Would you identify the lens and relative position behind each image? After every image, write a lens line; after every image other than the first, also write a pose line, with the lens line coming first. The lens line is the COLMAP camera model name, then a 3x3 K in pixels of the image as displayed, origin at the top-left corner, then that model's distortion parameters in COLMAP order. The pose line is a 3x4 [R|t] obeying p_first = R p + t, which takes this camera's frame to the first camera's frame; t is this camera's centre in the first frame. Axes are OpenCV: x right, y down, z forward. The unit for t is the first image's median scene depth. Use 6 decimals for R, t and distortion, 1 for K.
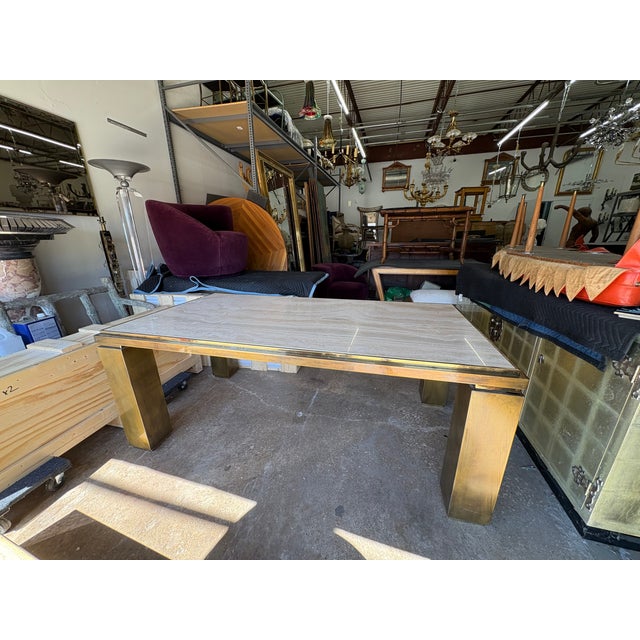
lens RADIAL K [[255.3, 0, 319.4], [0, 255.3, 319.7], [0, 0, 1]] dist [-0.000314, 0.000097]
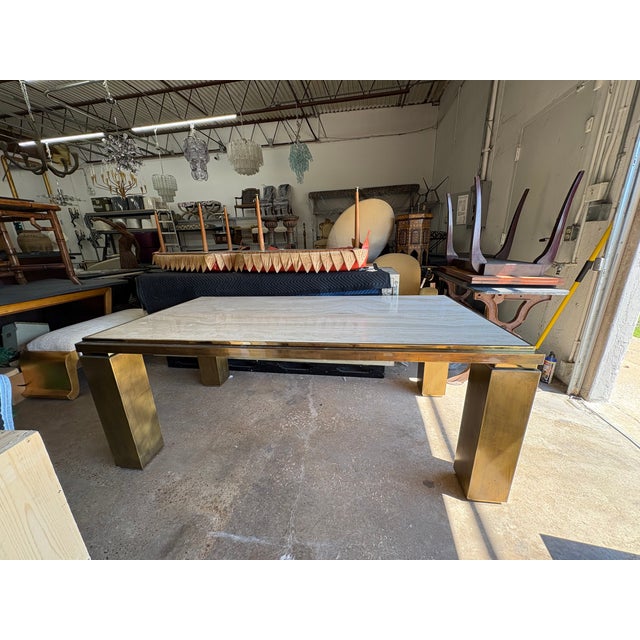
lens RADIAL K [[255.3, 0, 320.6], [0, 255.3, 318.9], [0, 0, 1]] dist [-0.000314, 0.000097]
pose [[-0.096234, -0.268224, 0.958538, -0.358849], [0.337878, 0.897024, 0.284933, -0.157708], [-0.936257, 0.351289, 0.004303, 0.601746]]
